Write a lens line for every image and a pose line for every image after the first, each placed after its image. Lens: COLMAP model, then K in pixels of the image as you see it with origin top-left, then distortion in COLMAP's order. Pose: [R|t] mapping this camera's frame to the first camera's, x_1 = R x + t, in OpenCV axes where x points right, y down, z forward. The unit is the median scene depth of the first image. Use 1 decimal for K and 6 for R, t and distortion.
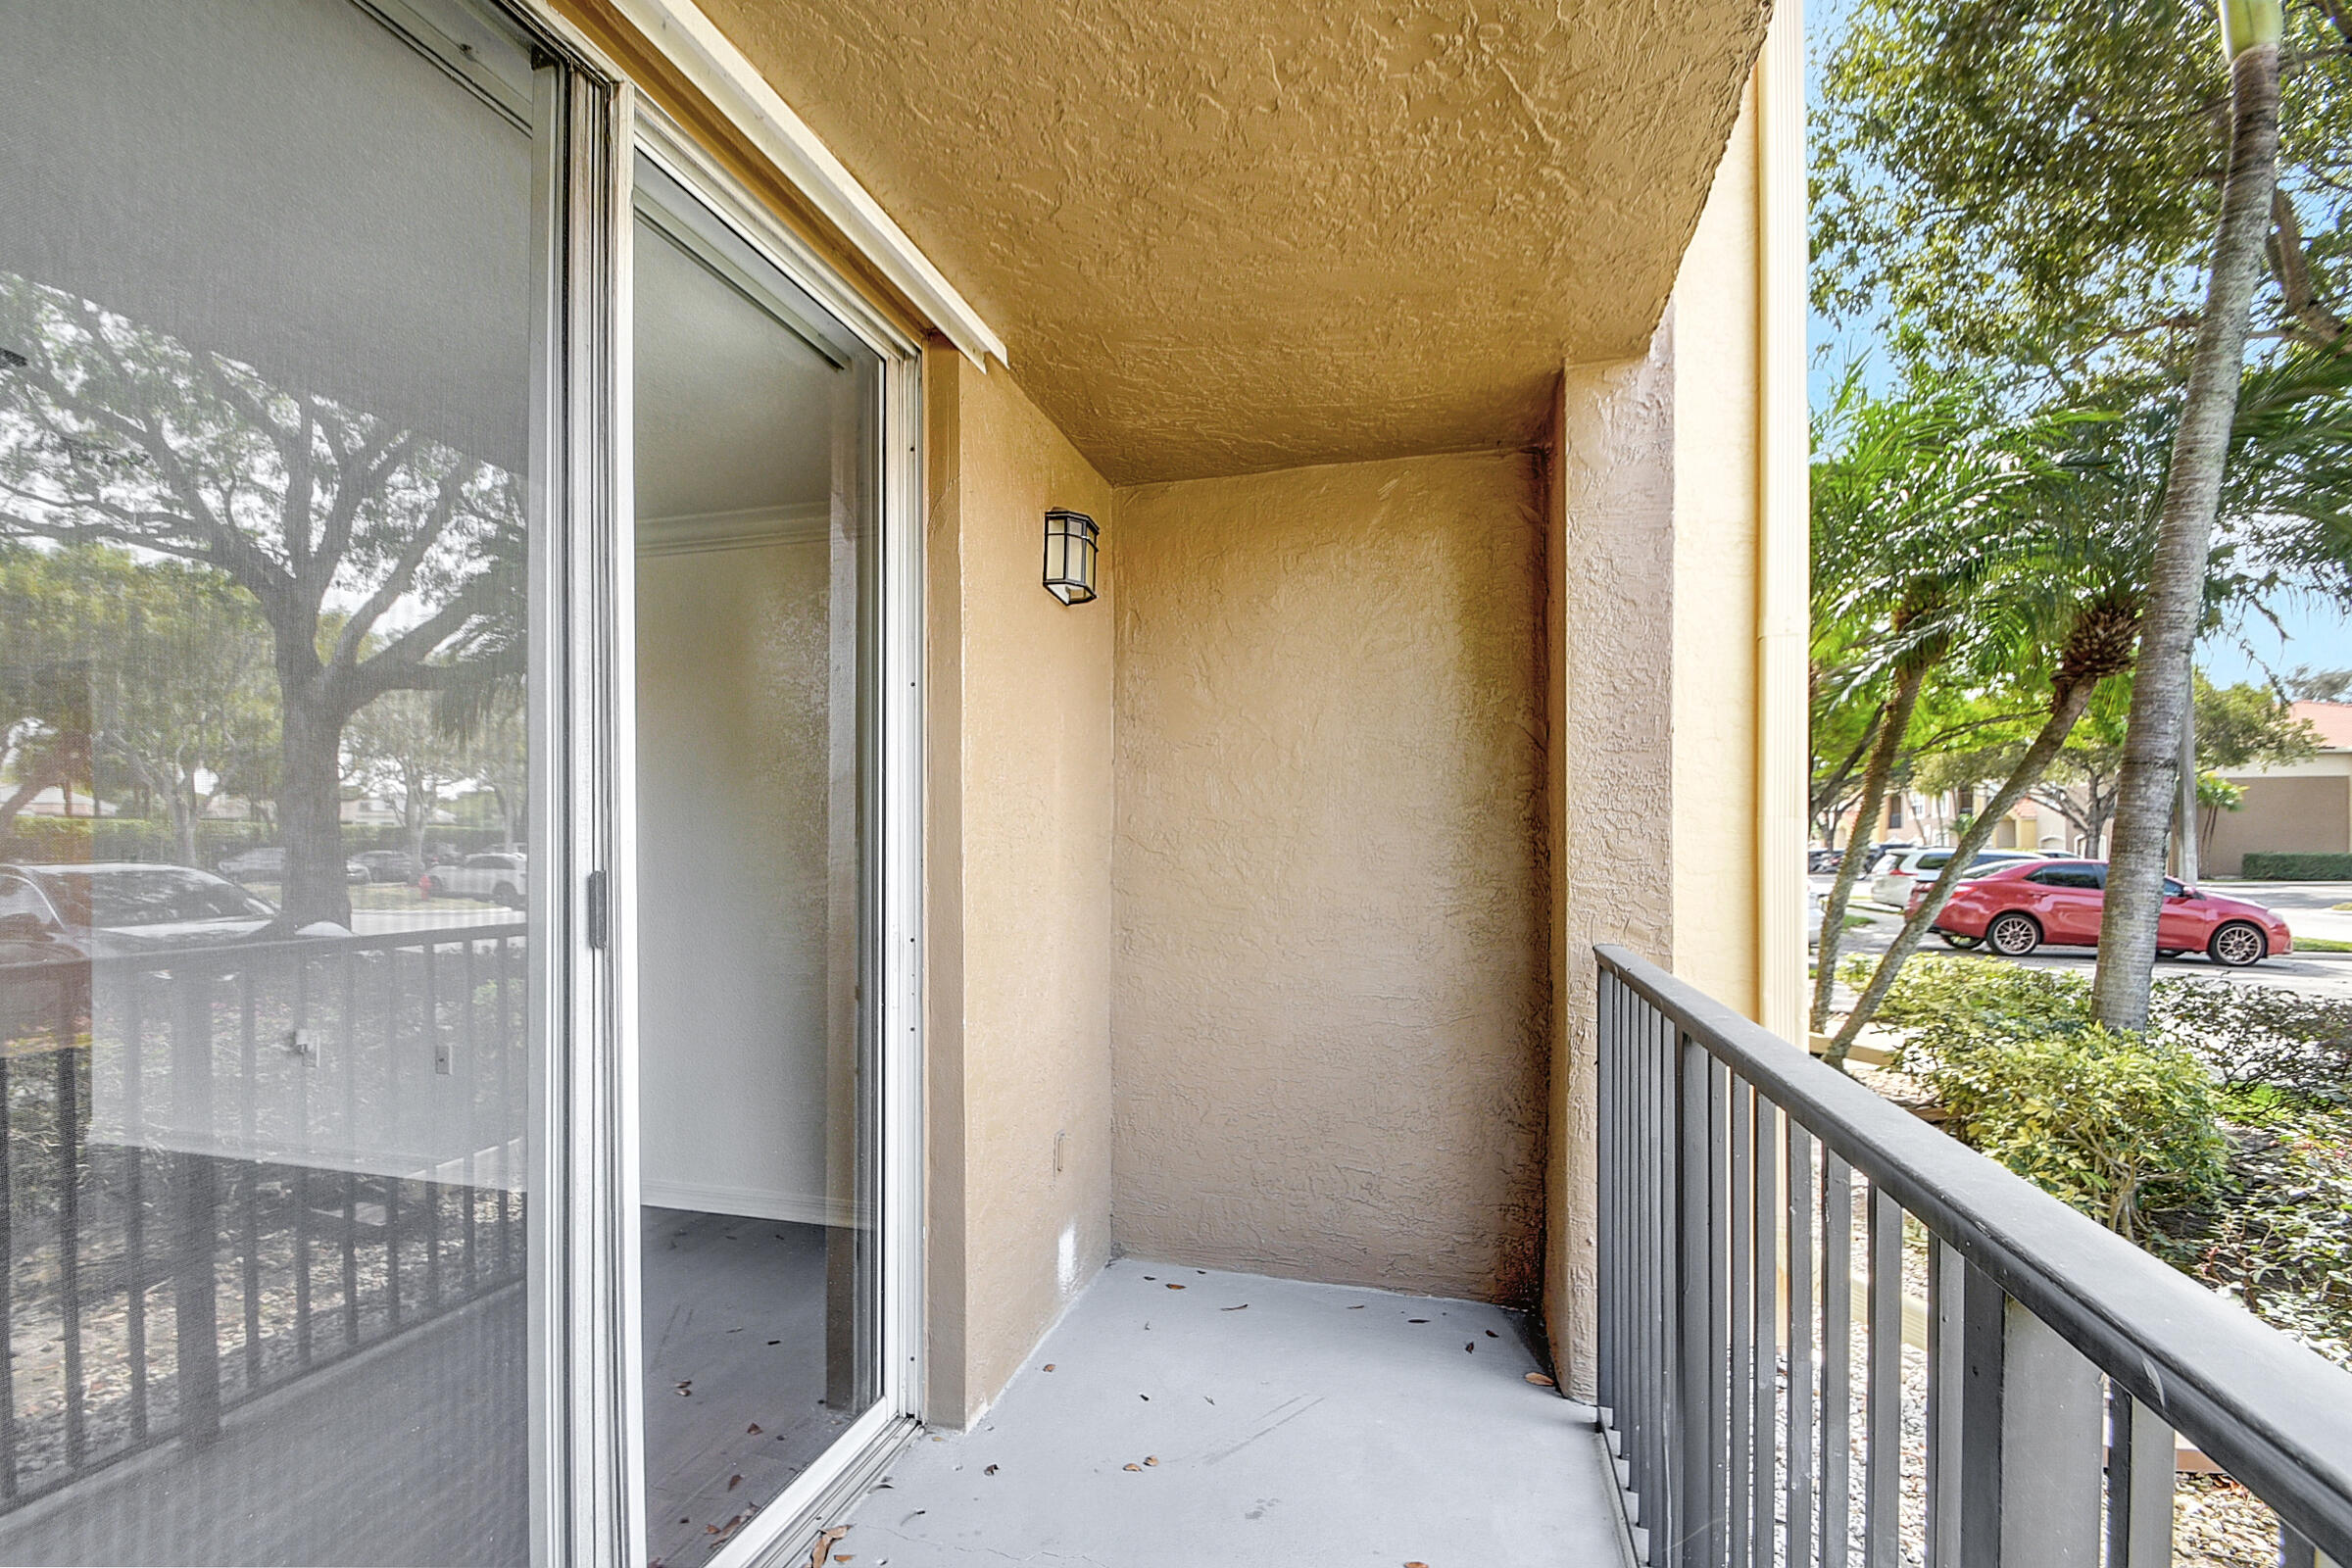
lens RADIAL K [[1044.3, 0, 1177.3], [0, 1044.3, 838.6], [0, 0, 1]] dist [0.000716, -0.001209]
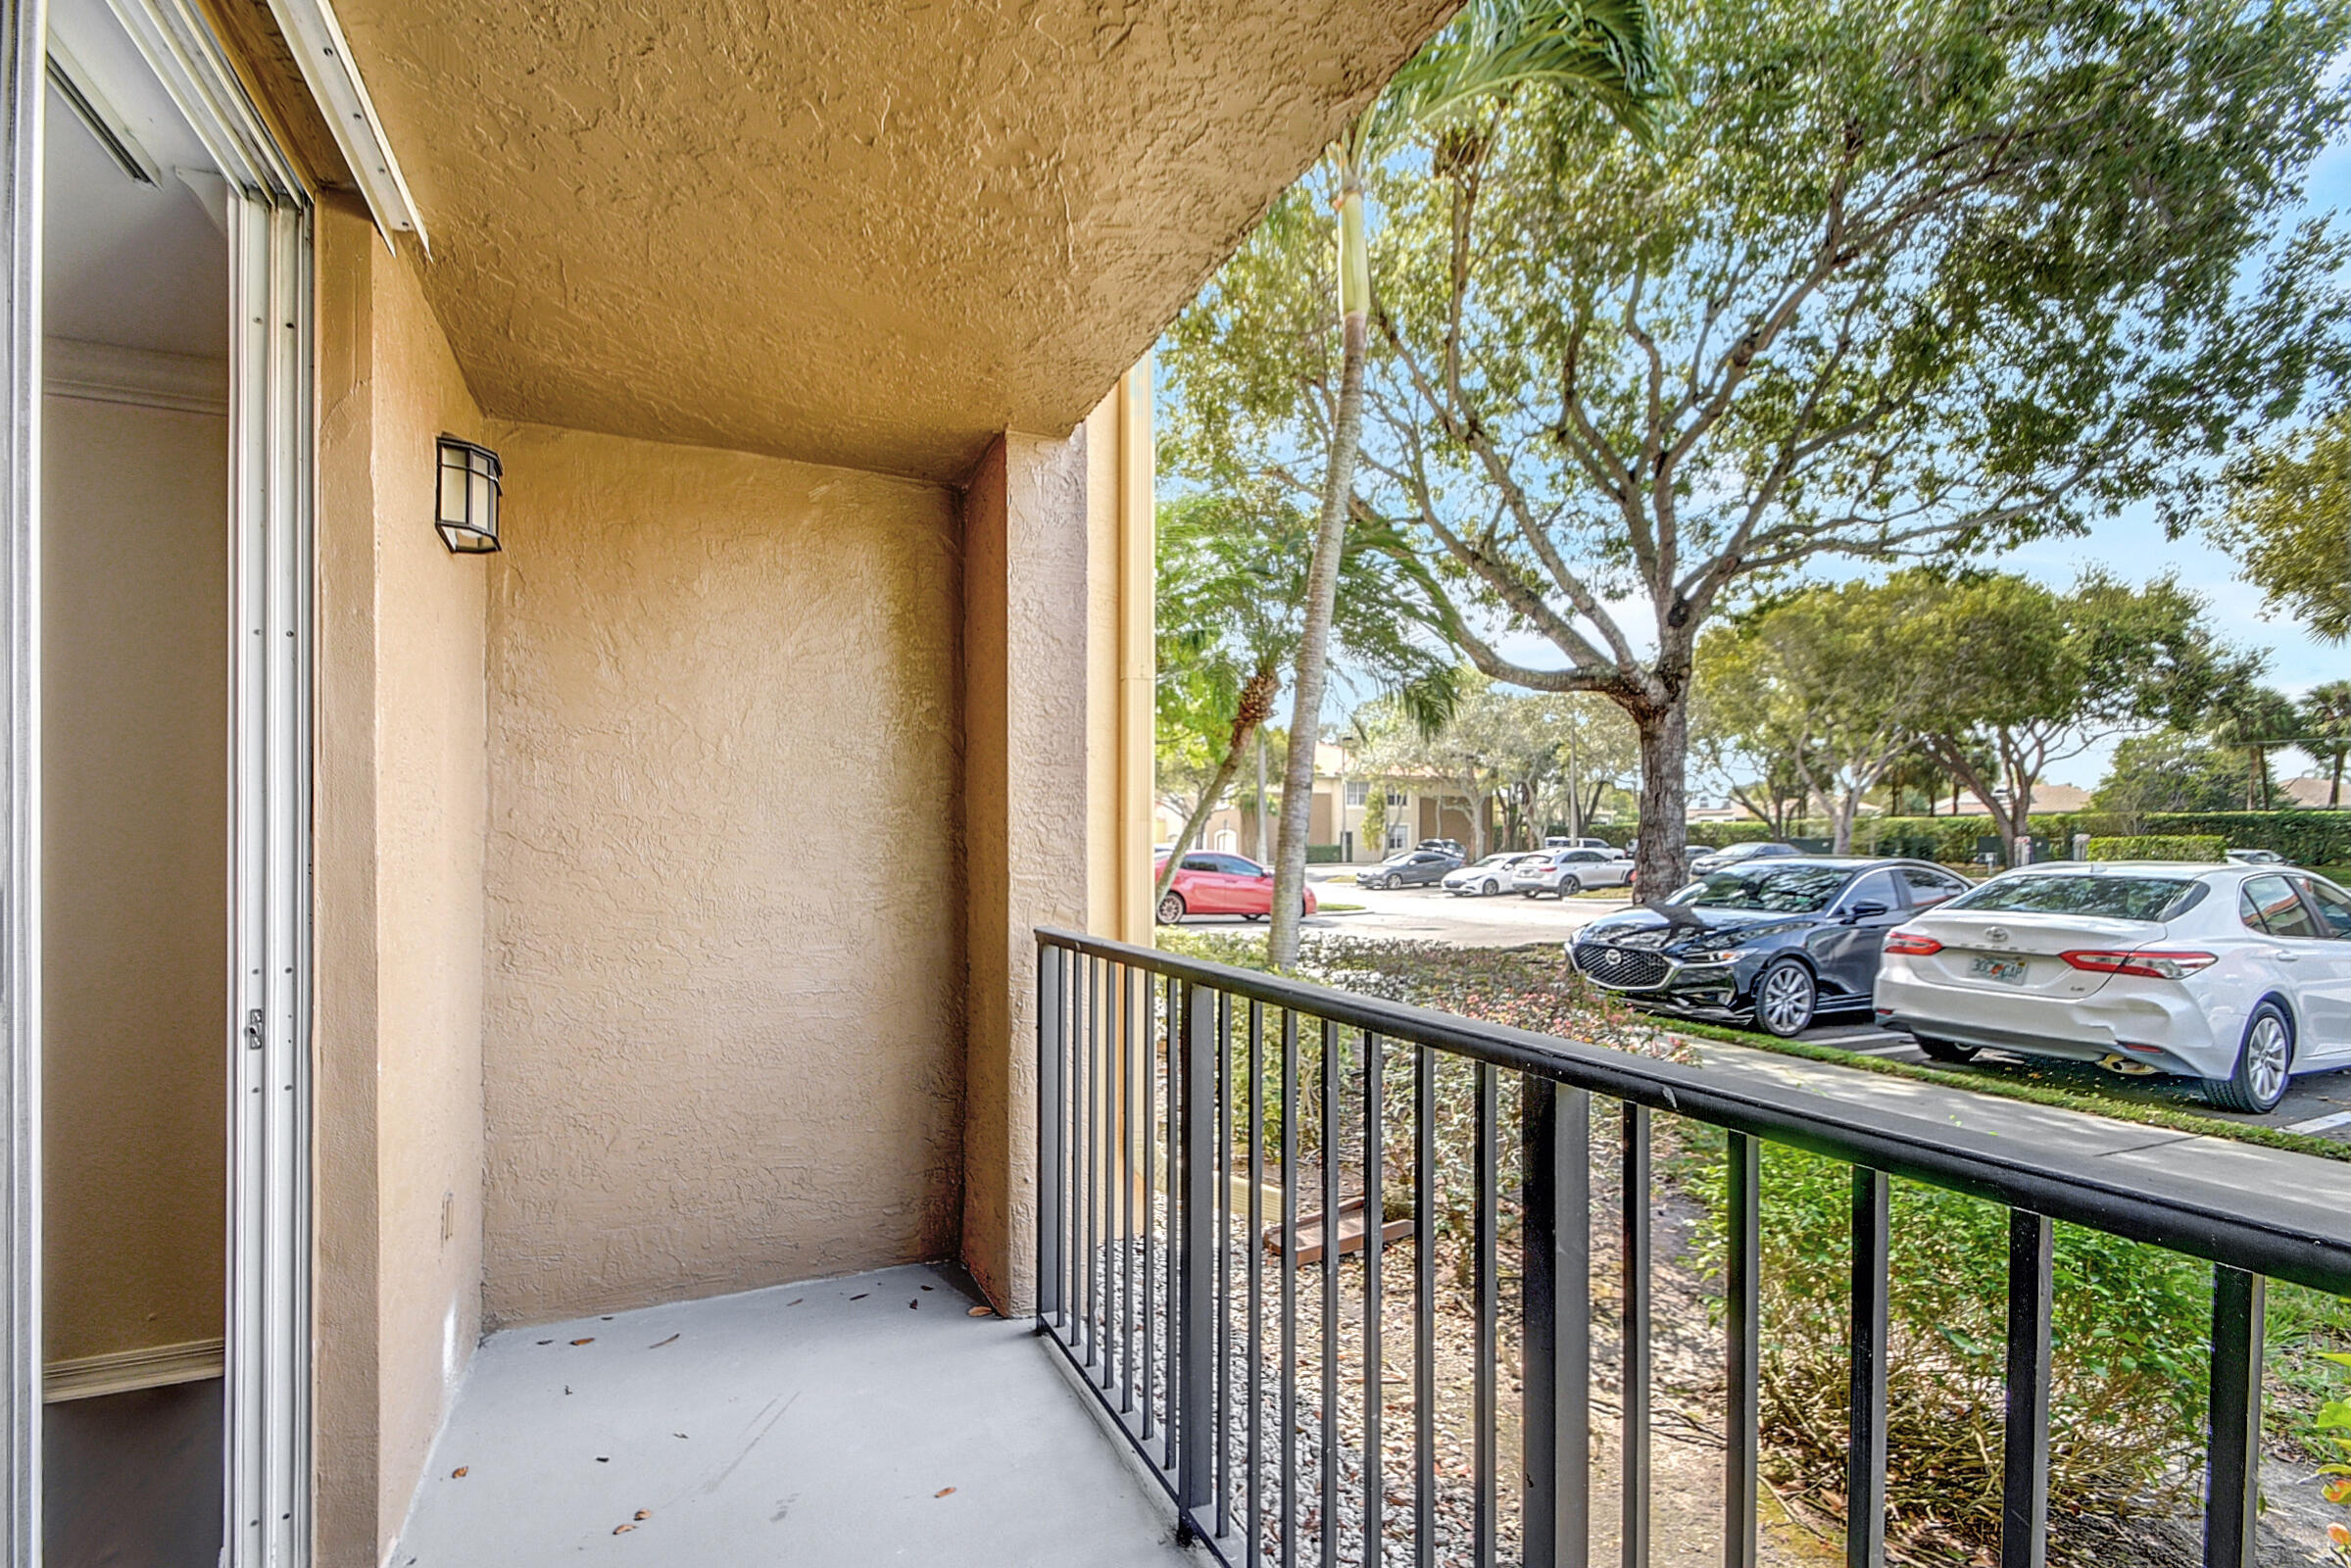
lens RADIAL K [[1043.9, 0, 1176.8], [0, 1043.9, 838.5], [0, 0, 1]] dist [0.000716, -0.001209]
pose [[0.753813, 0.000941, 0.657088, -0.208596], [-0.004665, 0.999981, 0.003920, -0.003968], [-0.657072, -0.006020, 0.753804, 0.002030]]
